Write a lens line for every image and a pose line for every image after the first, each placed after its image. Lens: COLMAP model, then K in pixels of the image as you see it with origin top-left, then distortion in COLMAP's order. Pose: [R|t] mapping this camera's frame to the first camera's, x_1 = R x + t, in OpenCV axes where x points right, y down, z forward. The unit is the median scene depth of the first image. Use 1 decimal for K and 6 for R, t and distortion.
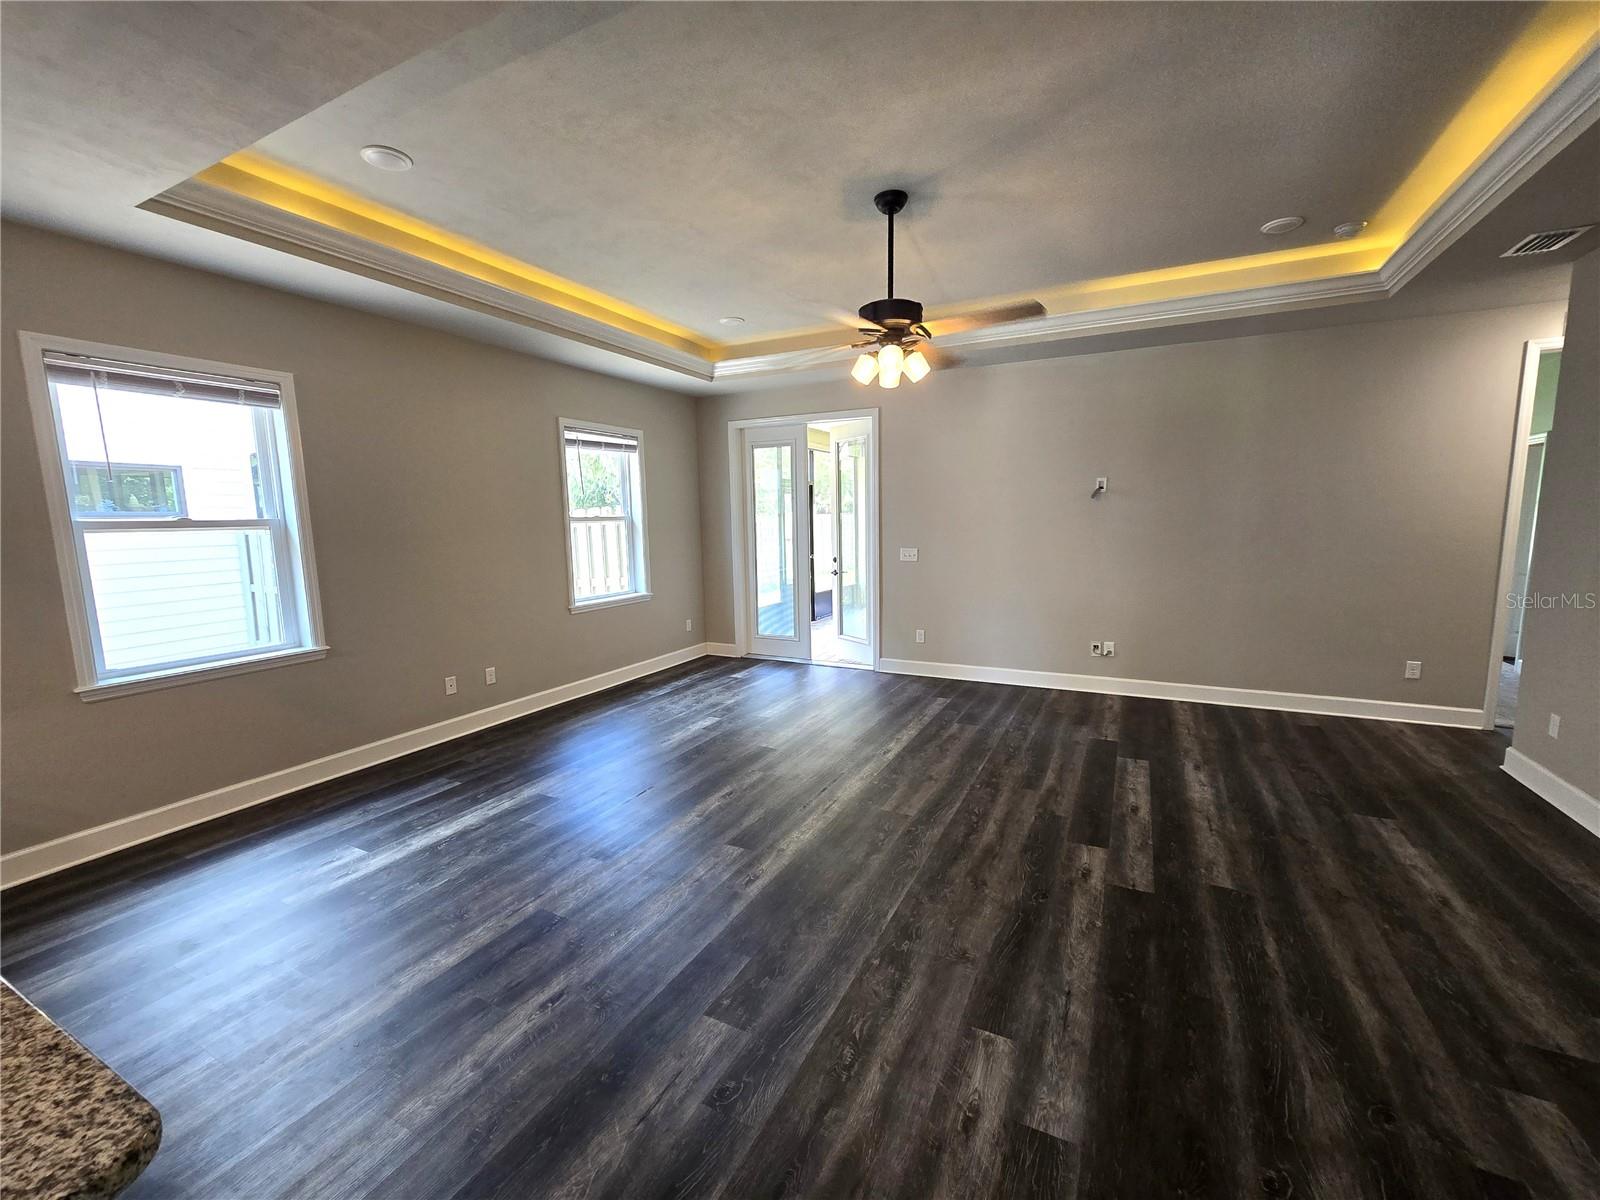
lens RADIAL K [[662.2, 0, 802.2], [0, 662.2, 601.5], [0, 0, 1]] dist [-0.003096, 0.002030]
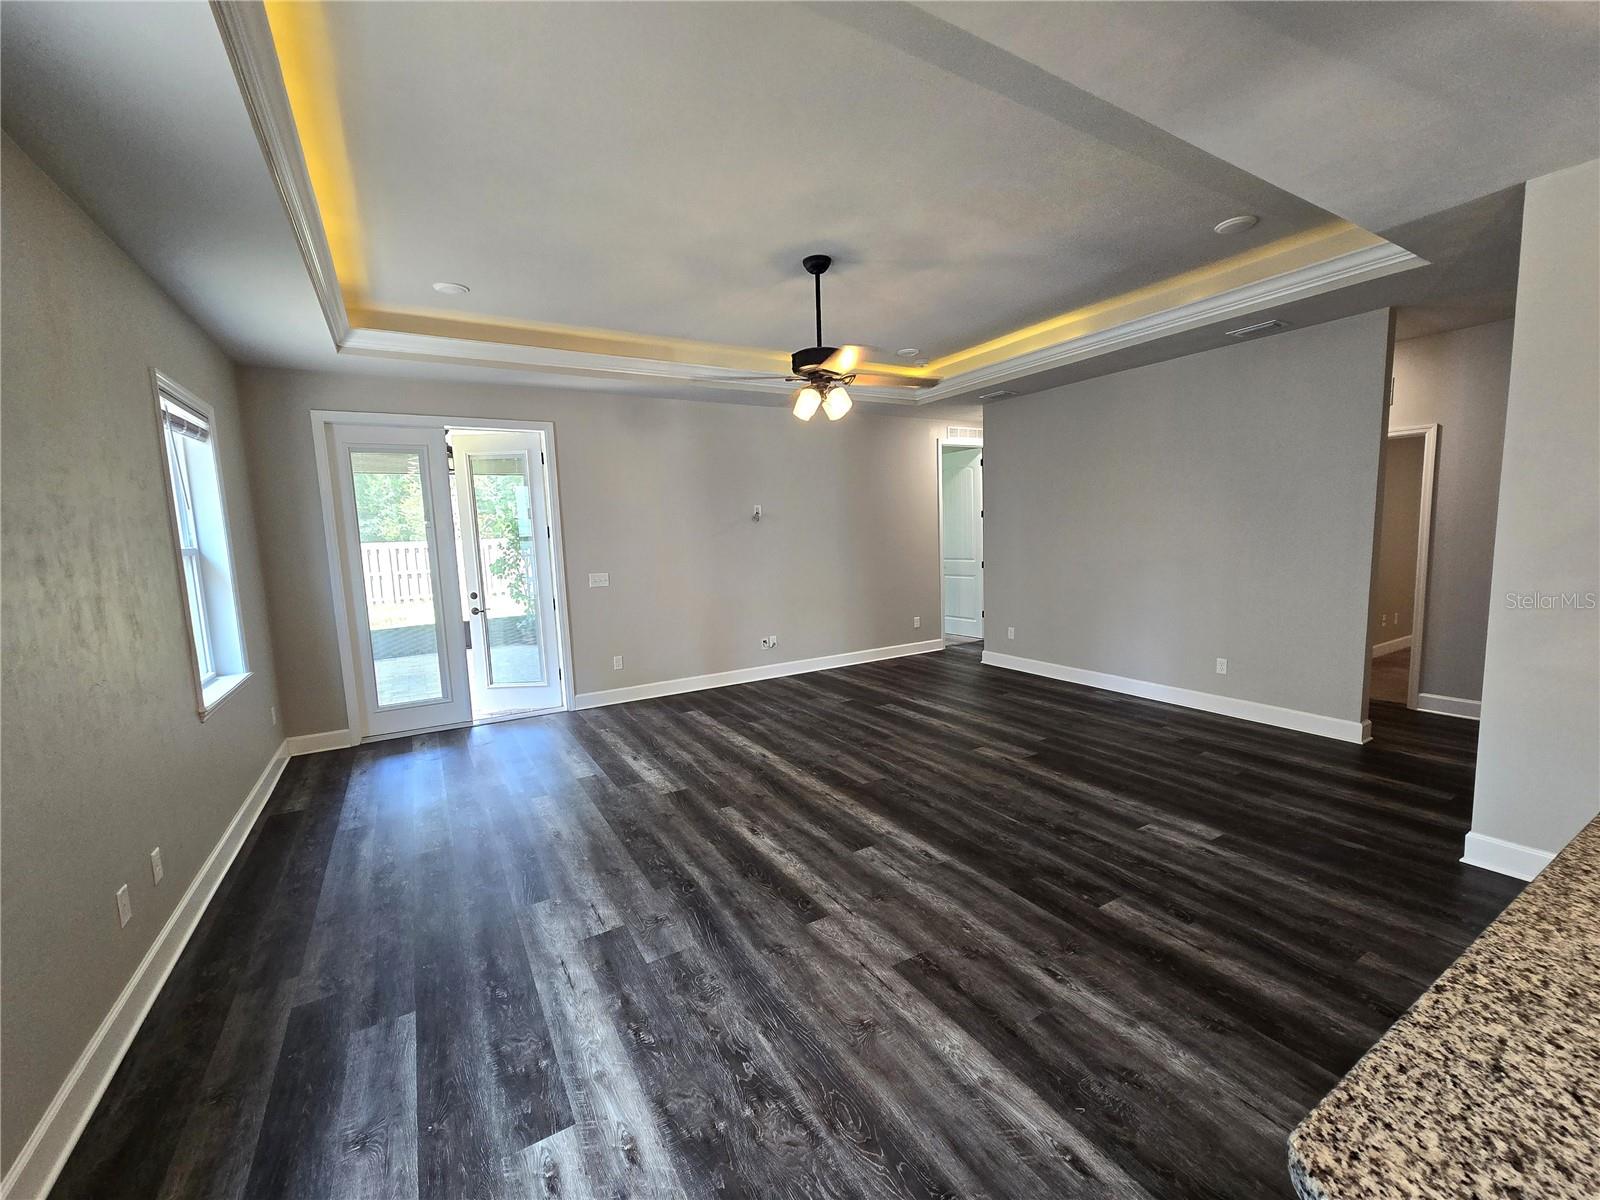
lens RADIAL K [[662.2, 0, 798.8], [0, 662.2, 604.8], [0, 0, 1]] dist [-0.003096, 0.002030]
pose [[0.526475, -0.098519, 0.844463, -0.774432], [0.134114, 0.990451, 0.031939, -0.043068], [-0.839546, 0.096439, 0.534660, 0.385108]]
